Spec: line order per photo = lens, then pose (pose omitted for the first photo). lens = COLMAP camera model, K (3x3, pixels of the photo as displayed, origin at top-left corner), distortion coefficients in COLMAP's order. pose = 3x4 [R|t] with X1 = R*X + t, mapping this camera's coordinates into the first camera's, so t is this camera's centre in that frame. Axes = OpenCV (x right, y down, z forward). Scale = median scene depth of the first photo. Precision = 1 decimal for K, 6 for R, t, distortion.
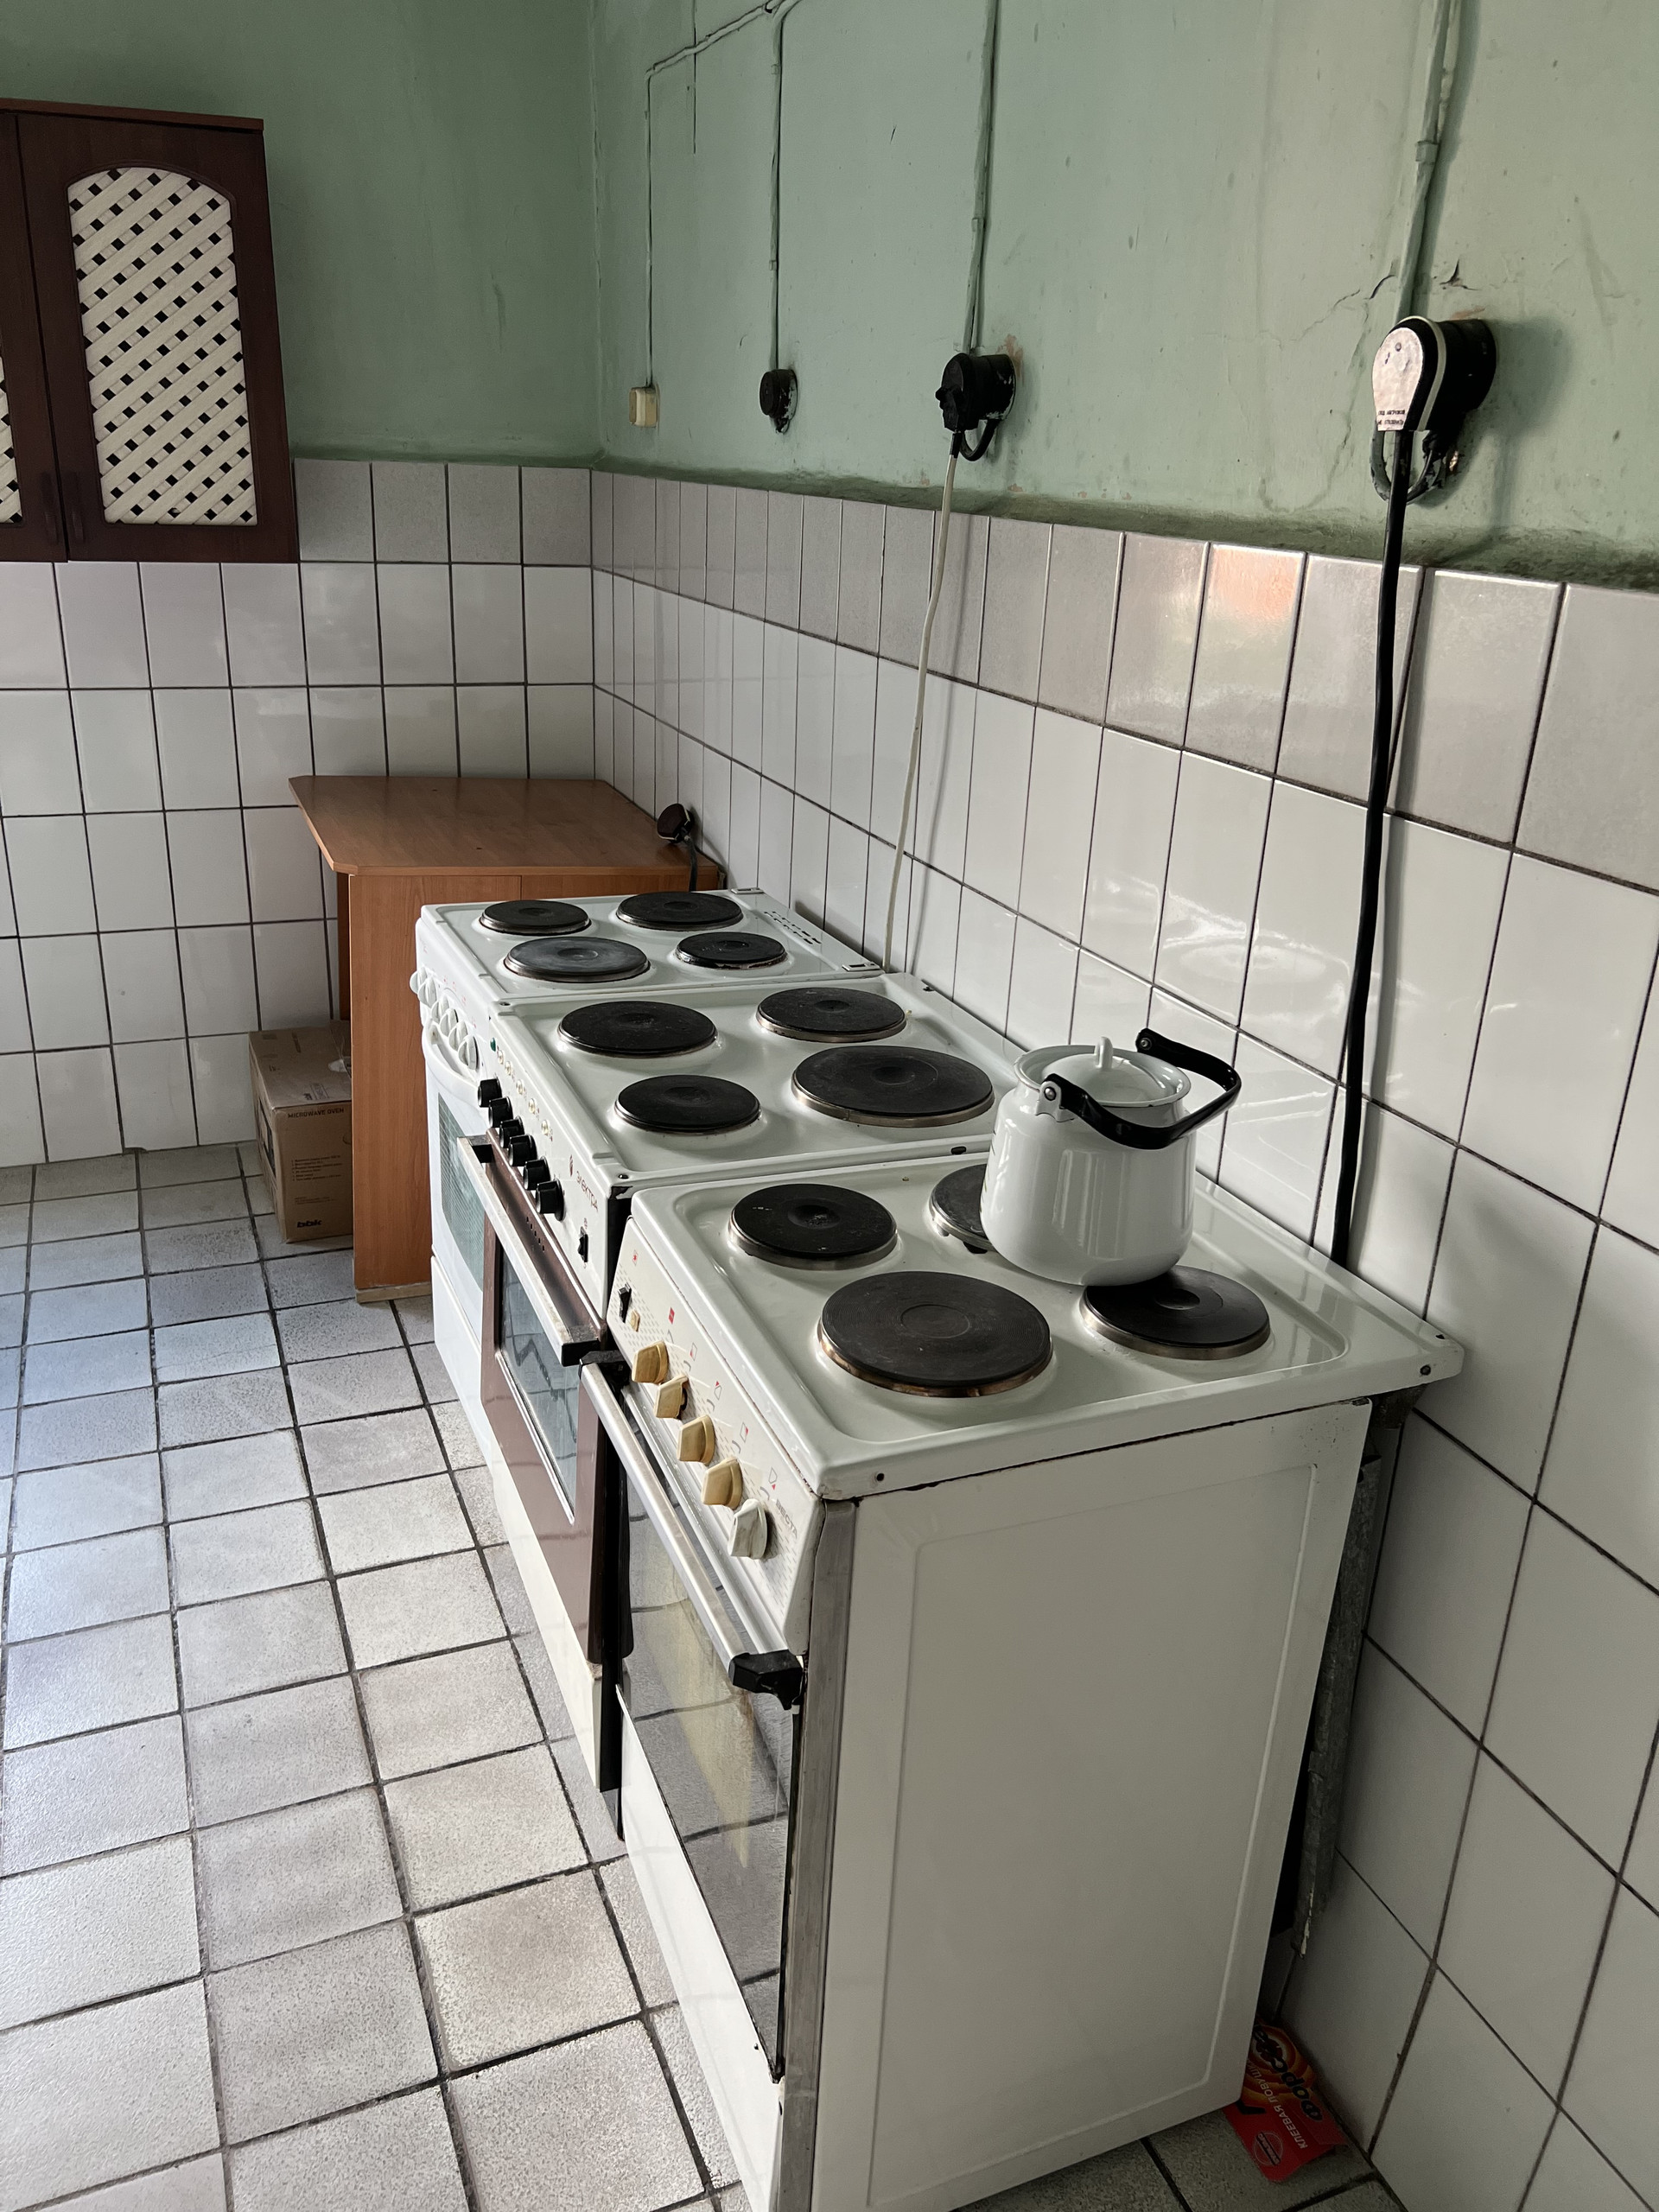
lens RADIAL K [[1682.5, 0, 829.5], [0, 1682.5, 1106.0], [0, 0, 1]] dist [0.045390, -0.046654]
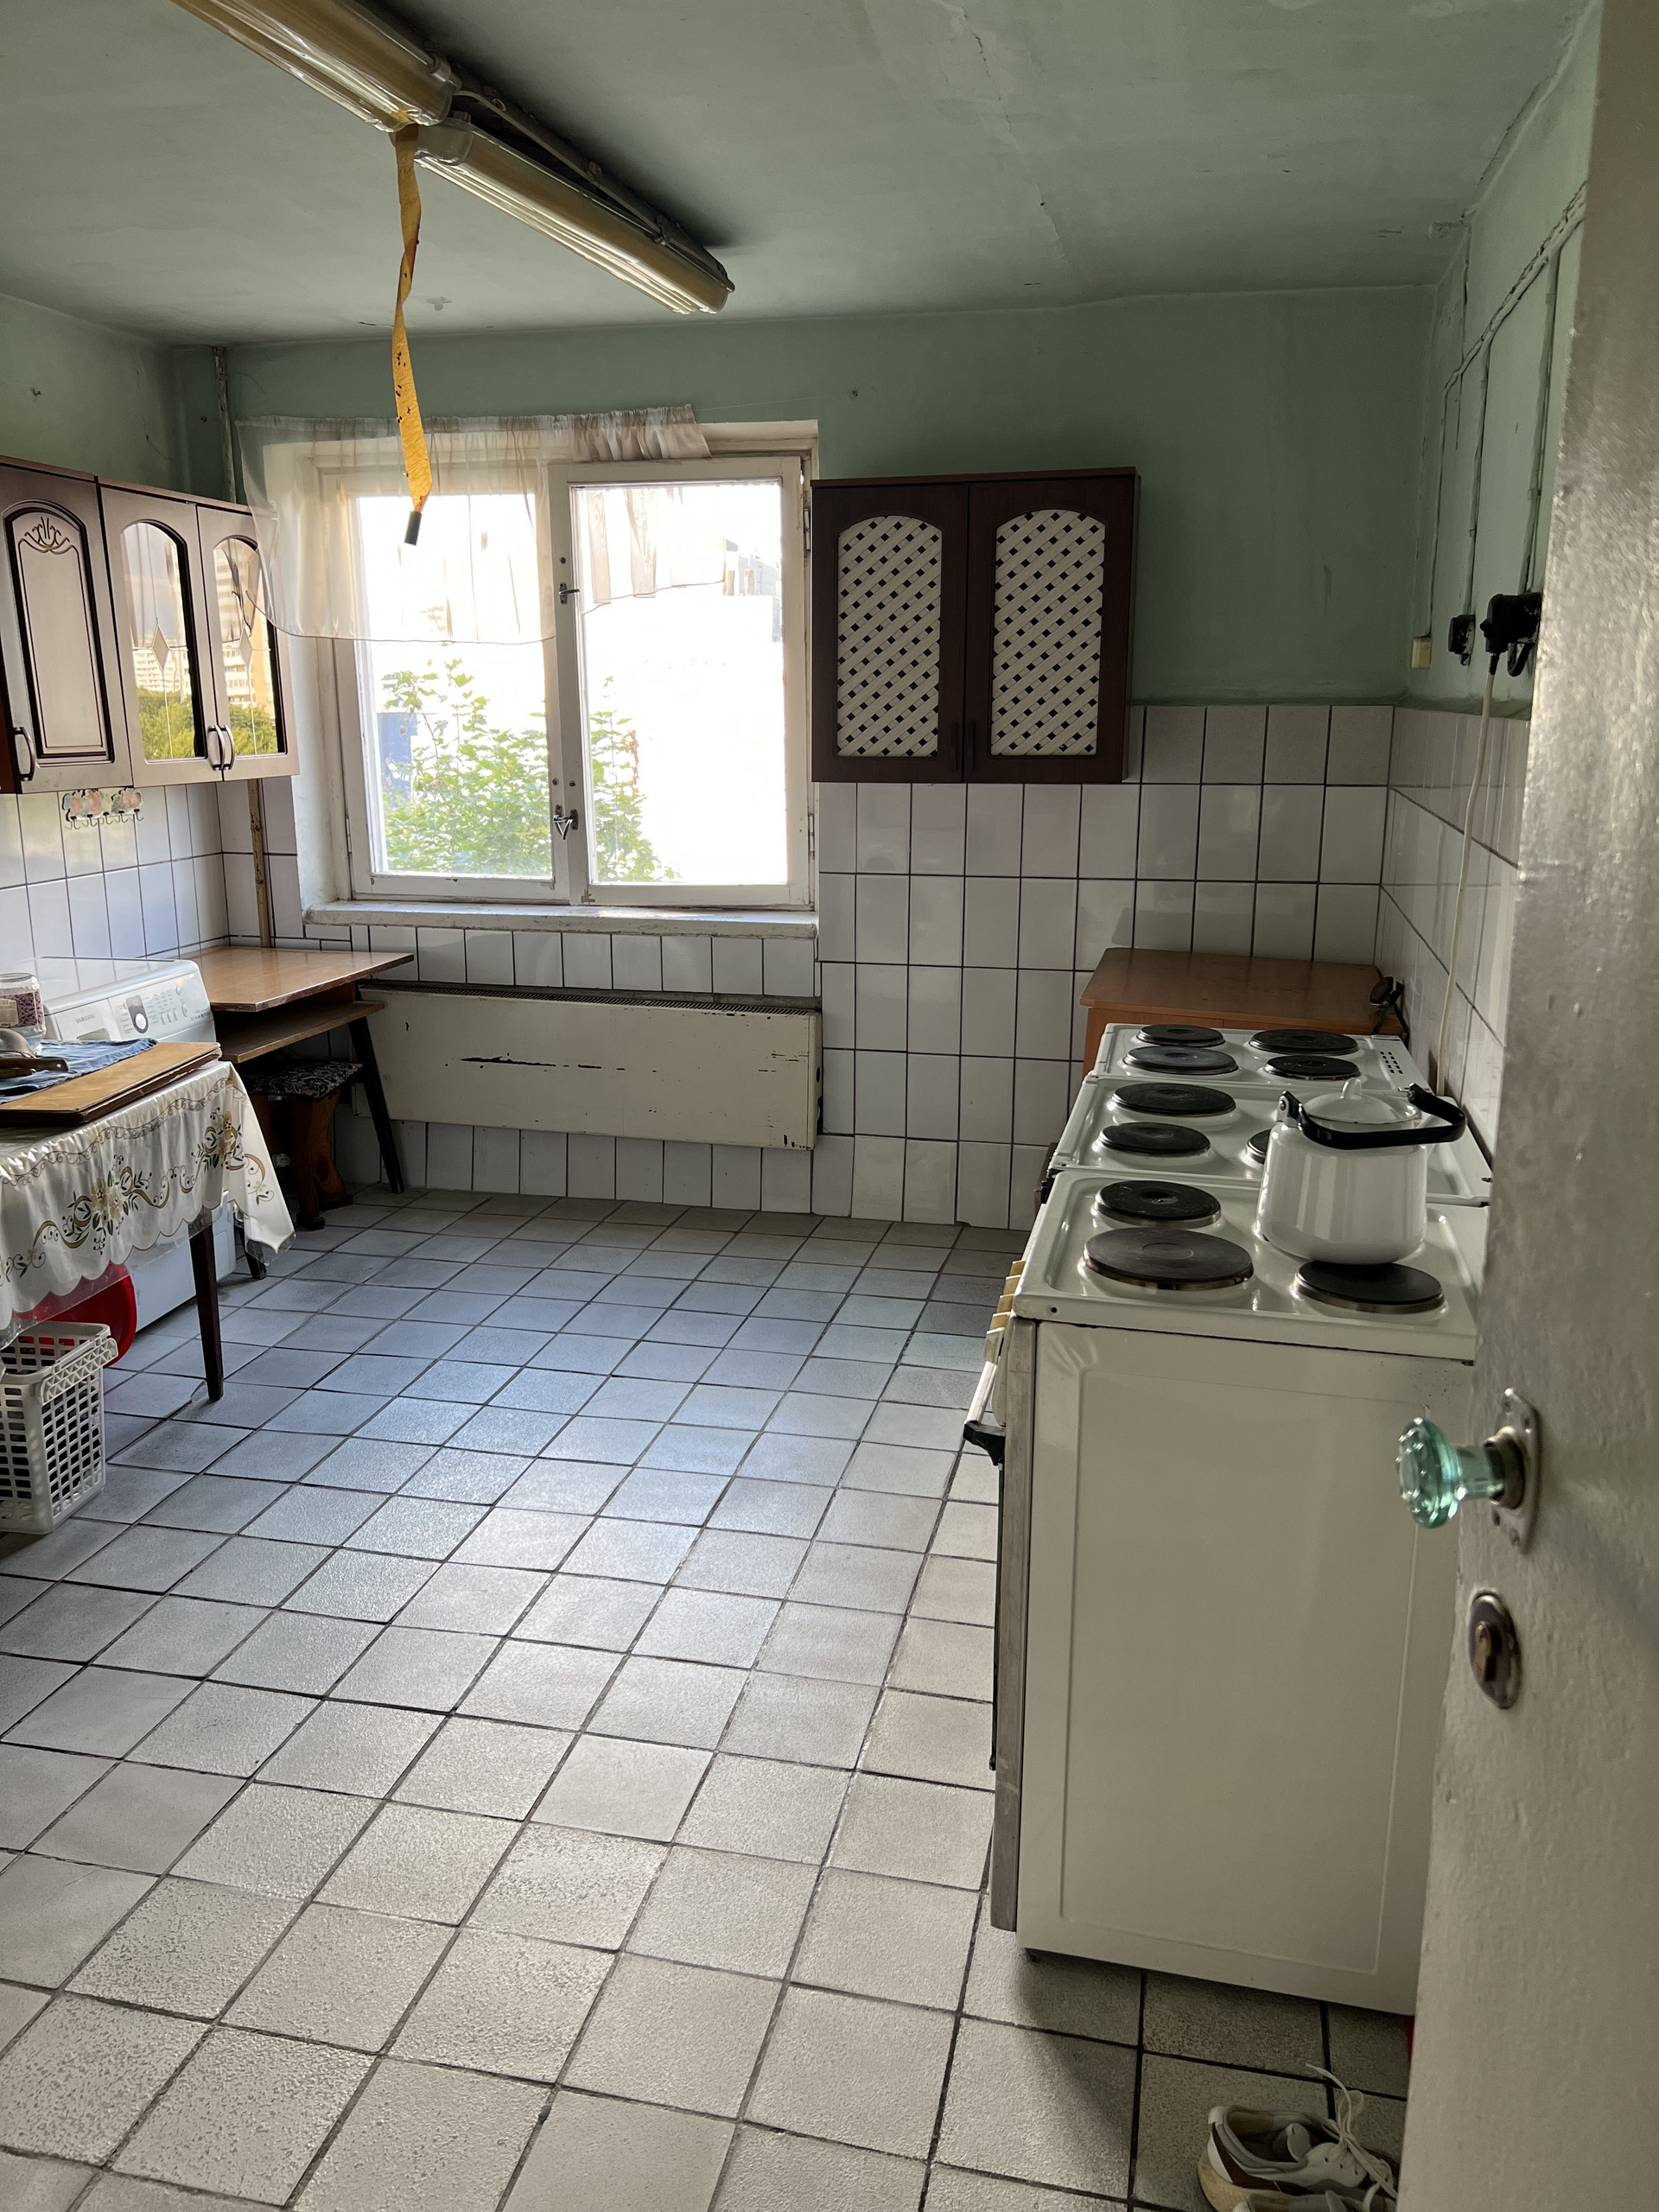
lens RADIAL K [[1679.1, 0, 829.5], [0, 1679.1, 1143.5], [0, 0, 1]] dist [0.029877, -0.082485]
pose [[0.813949, 0.109988, -0.570429, 0.287805], [-0.179378, 0.981516, -0.066703, 0.084800], [0.552549, 0.156615, 0.818634, -0.151633]]
